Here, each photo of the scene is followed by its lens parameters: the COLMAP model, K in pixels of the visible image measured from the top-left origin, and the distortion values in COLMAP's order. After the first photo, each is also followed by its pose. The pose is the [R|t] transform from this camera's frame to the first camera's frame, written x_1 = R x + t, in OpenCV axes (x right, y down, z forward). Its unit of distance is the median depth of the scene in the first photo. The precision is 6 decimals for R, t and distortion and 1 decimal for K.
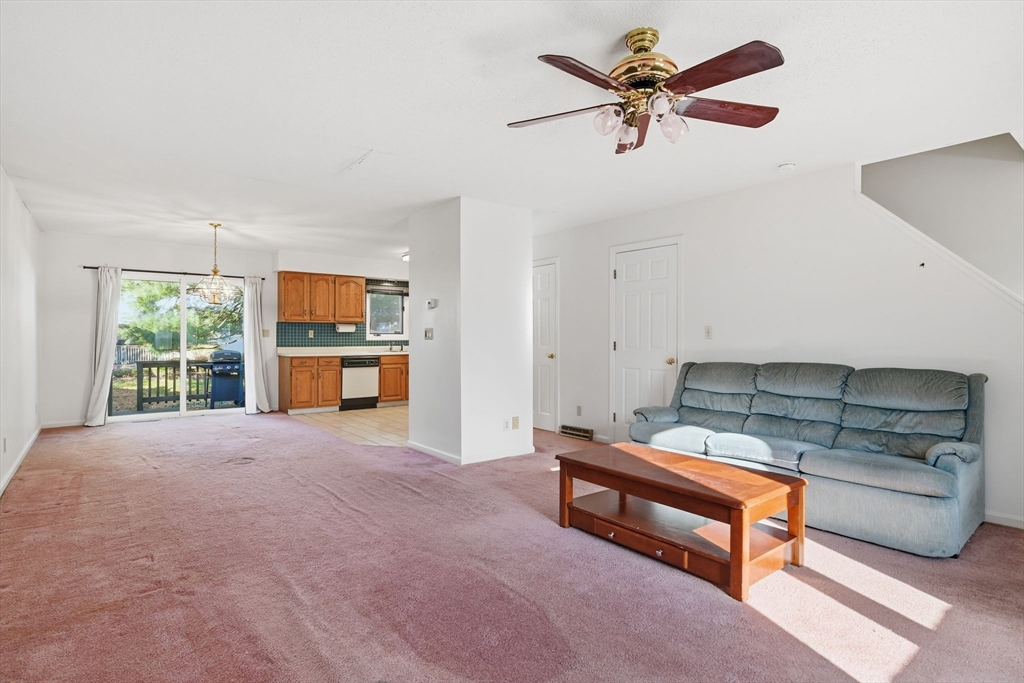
lens RADIAL K [[526.2, 0, 517.1], [0, 526.2, 336.9], [0, 0, 1]] dist [-0.001525, 0.000607]
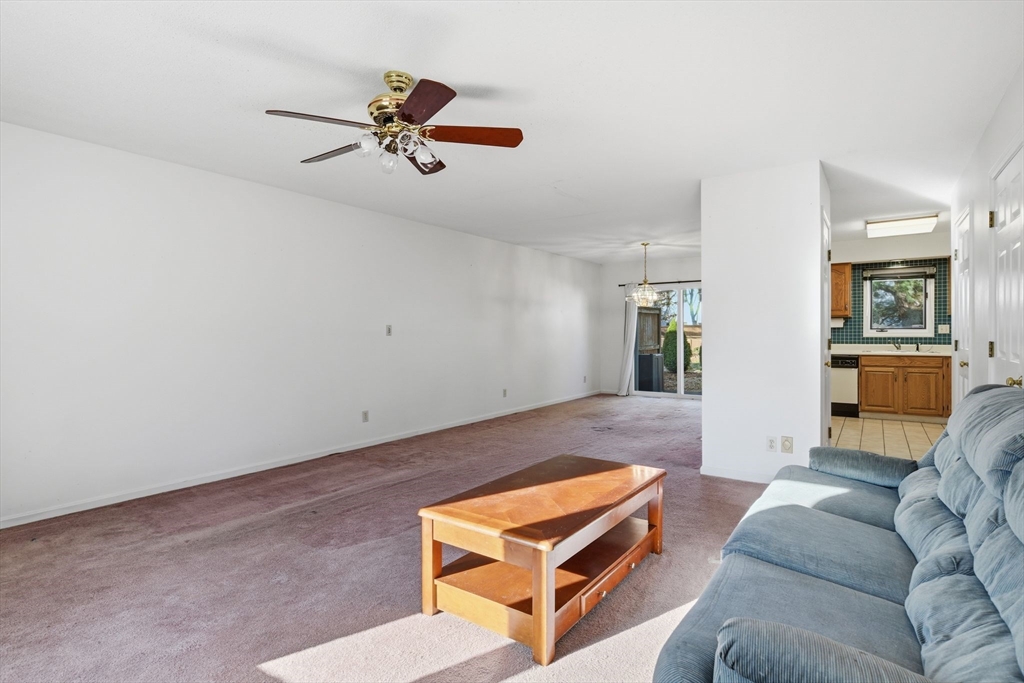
lens RADIAL K [[526.2, 0, 517.1], [0, 526.2, 336.9], [0, 0, 1]] dist [-0.001525, 0.000607]
pose [[0.289497, 0.006971, -0.957154, 0.389317], [0.000980, 0.999971, 0.007579, -0.000458], [0.957178, -0.003133, 0.289482, 0.250055]]
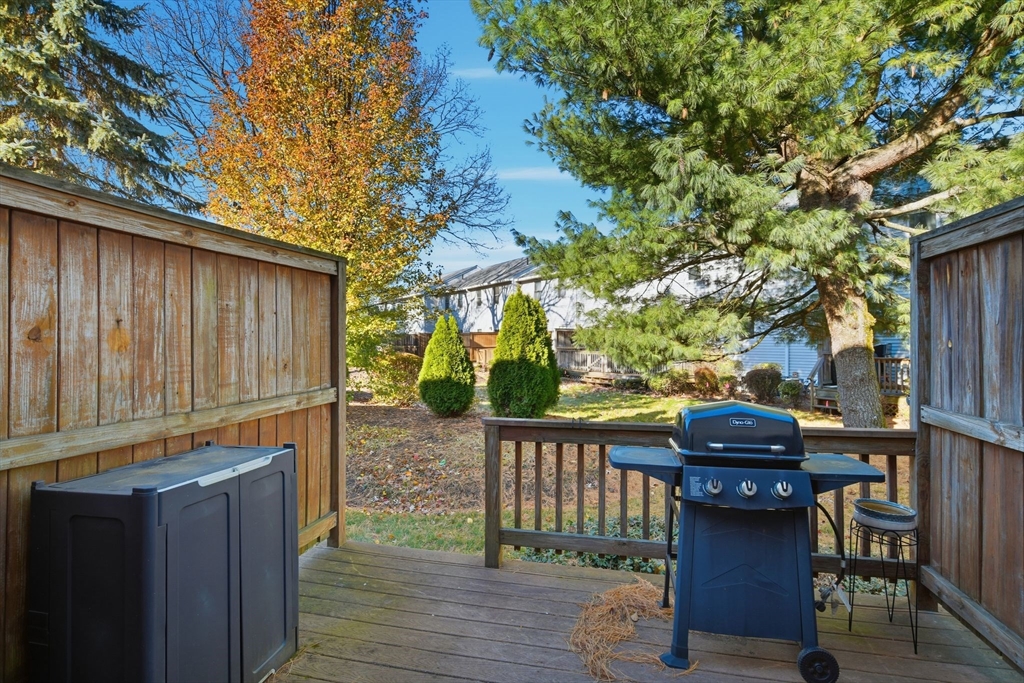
lens RADIAL K [[526.2, 0, 517.1], [0, 526.2, 336.9], [0, 0, 1]] dist [-0.001525, 0.000607]
pose [[0.619689, -0.007179, -0.784815, -0.510451], [0.000840, 0.999964, -0.008484, -0.002727], [0.784847, 0.004598, 0.619672, 0.924688]]
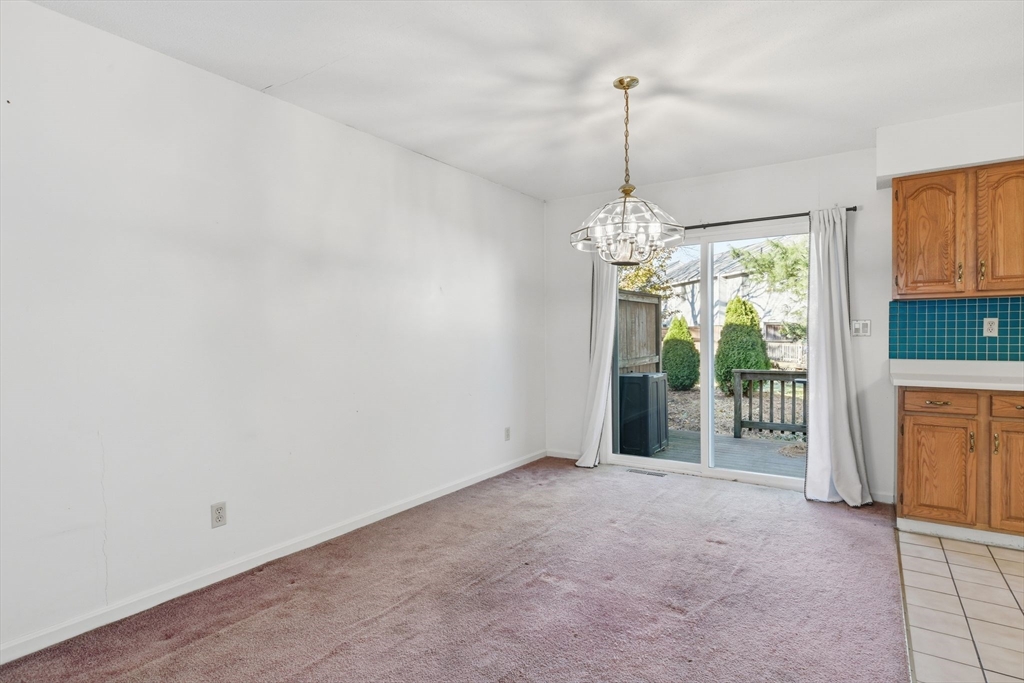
lens RADIAL K [[526.2, 0, 517.1], [0, 526.2, 336.9], [0, 0, 1]] dist [-0.001525, 0.000607]
pose [[0.297540, -0.000779, -0.954709, -0.128671], [0.005823, 0.999983, 0.000999, -0.001027], [0.954692, -0.005857, 0.297539, 0.565152]]
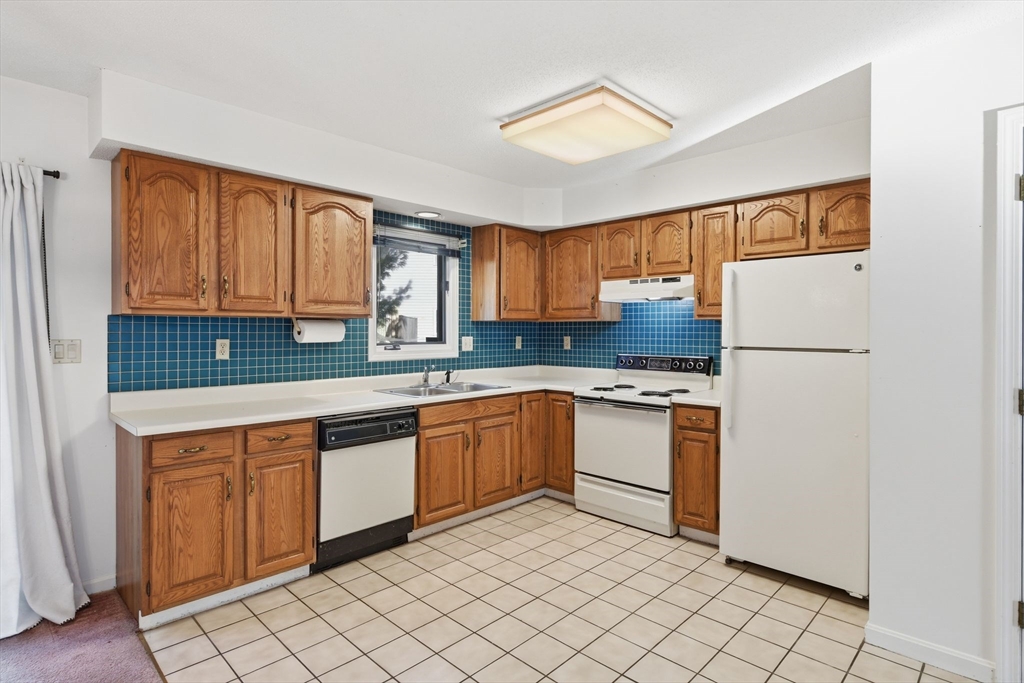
lens RADIAL K [[526.2, 0, 517.1], [0, 526.2, 336.9], [0, 0, 1]] dist [-0.001525, 0.000607]
pose [[0.991973, -0.000935, 0.126449, -0.245921], [-0.000346, 0.999949, 0.010107, -0.018073], [-0.126452, -0.010070, 0.991922, 0.640040]]
